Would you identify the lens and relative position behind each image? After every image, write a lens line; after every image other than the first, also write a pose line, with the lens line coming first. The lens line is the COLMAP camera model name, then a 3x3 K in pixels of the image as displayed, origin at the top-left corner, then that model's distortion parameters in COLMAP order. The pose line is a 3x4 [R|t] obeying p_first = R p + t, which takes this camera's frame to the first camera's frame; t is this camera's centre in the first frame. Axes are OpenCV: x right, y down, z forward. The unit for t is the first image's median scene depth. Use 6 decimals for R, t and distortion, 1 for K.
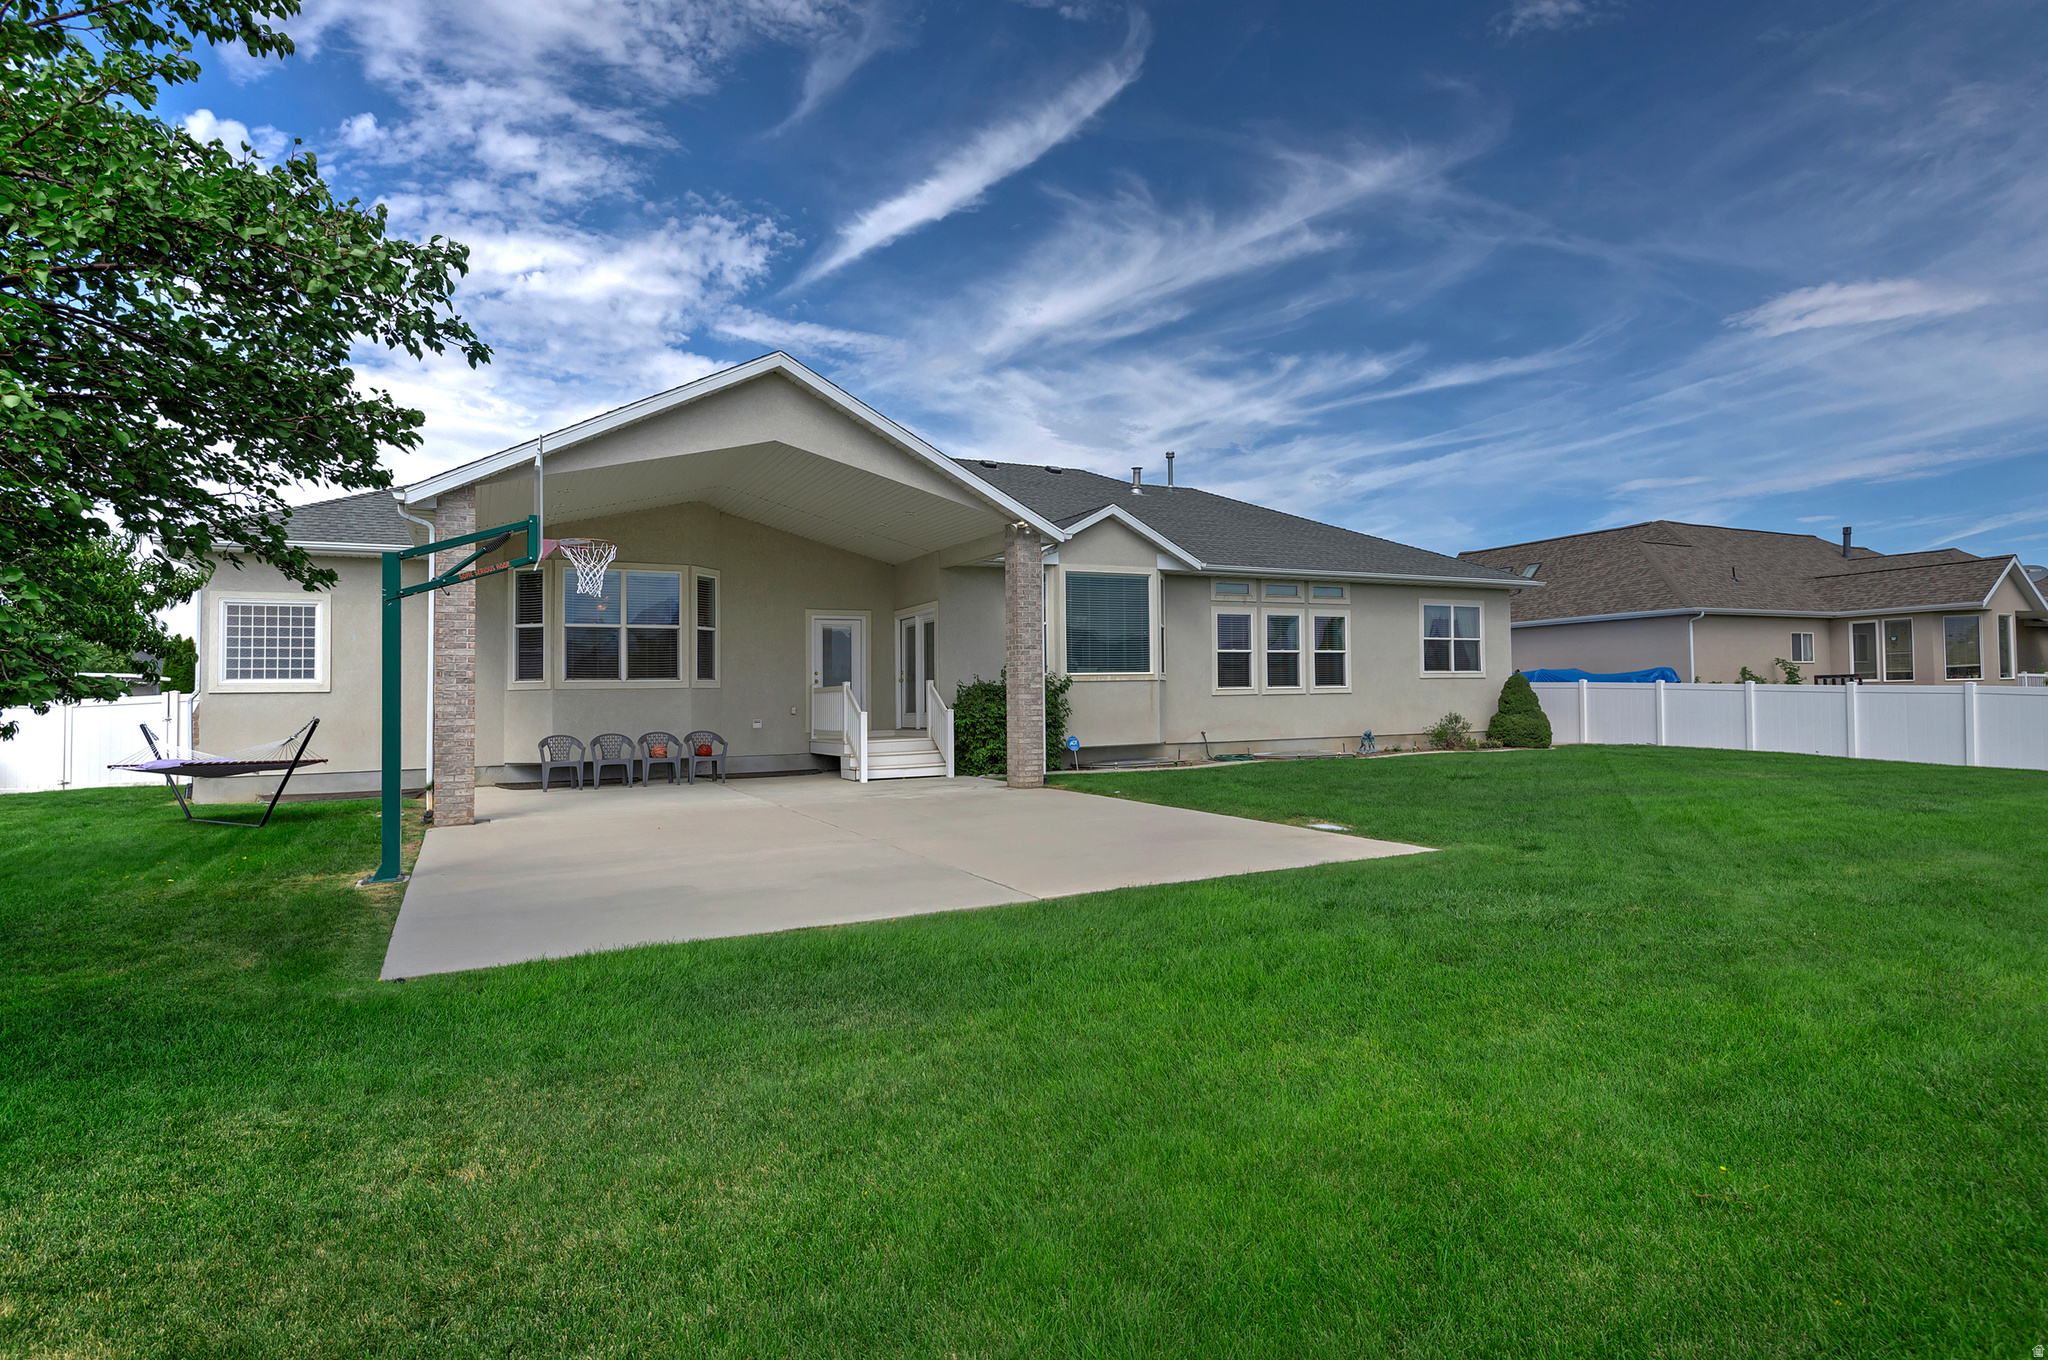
lens RADIAL K [[1112.3, 0, 1011.6], [0, 1112.3, 679.4], [0, 0, 1]] dist [0.024774, -0.030277]
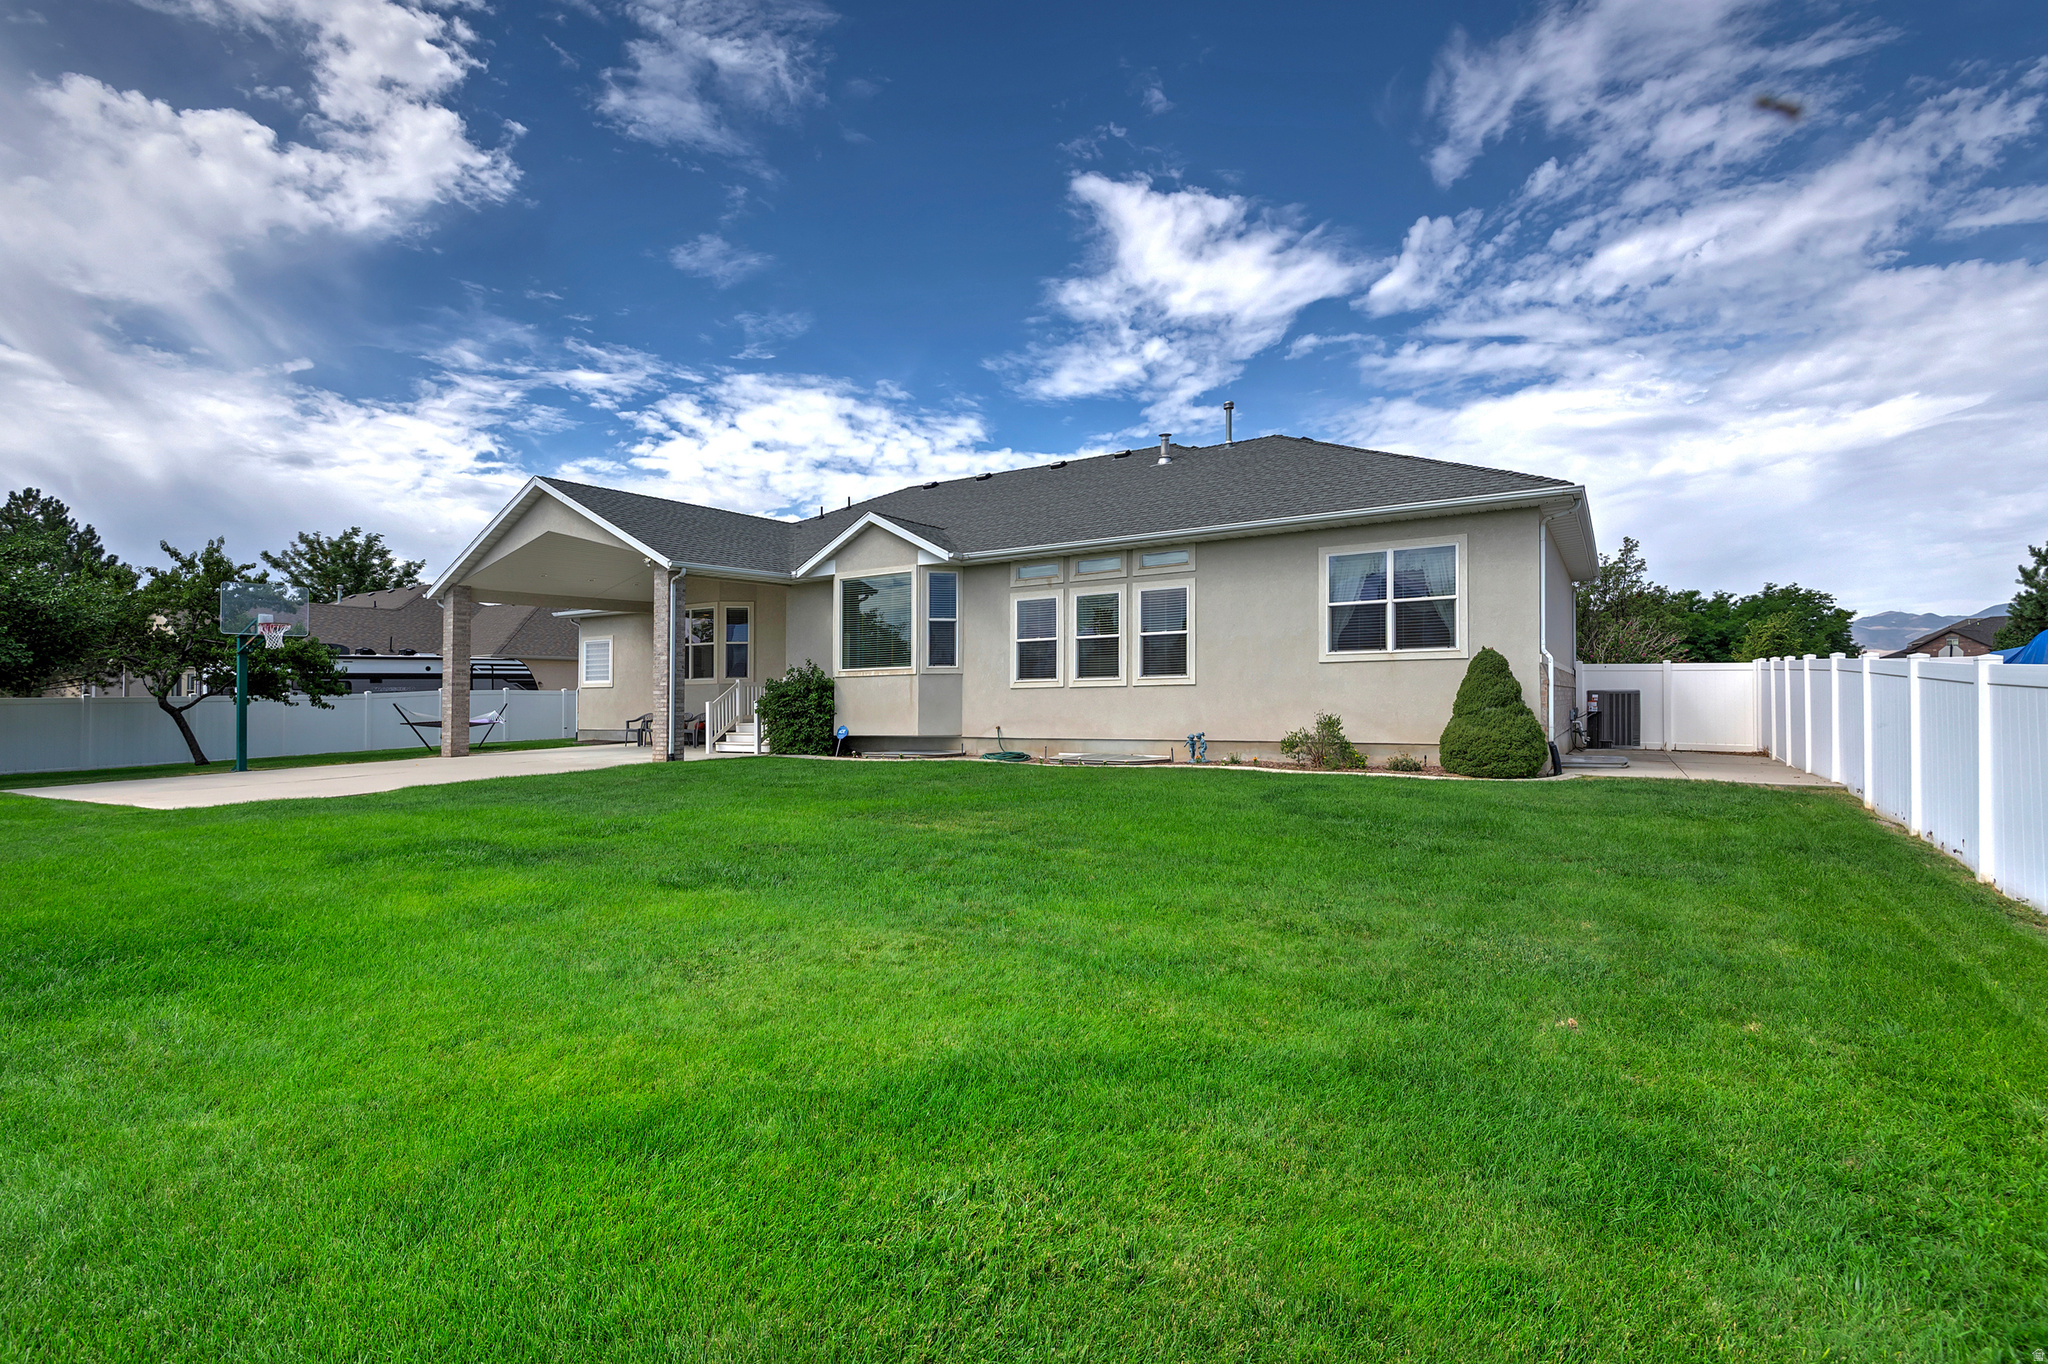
lens RADIAL K [[1004.4, 0, 1027.5], [0, 1004.4, 668.0], [0, 0, 1]] dist [0.002926, -0.008486]
pose [[0.476065, -0.015338, -0.879276, 0.692646], [0.024158, 0.999699, -0.004359, 0.000819], [0.879078, -0.019166, 0.476292, 0.450751]]
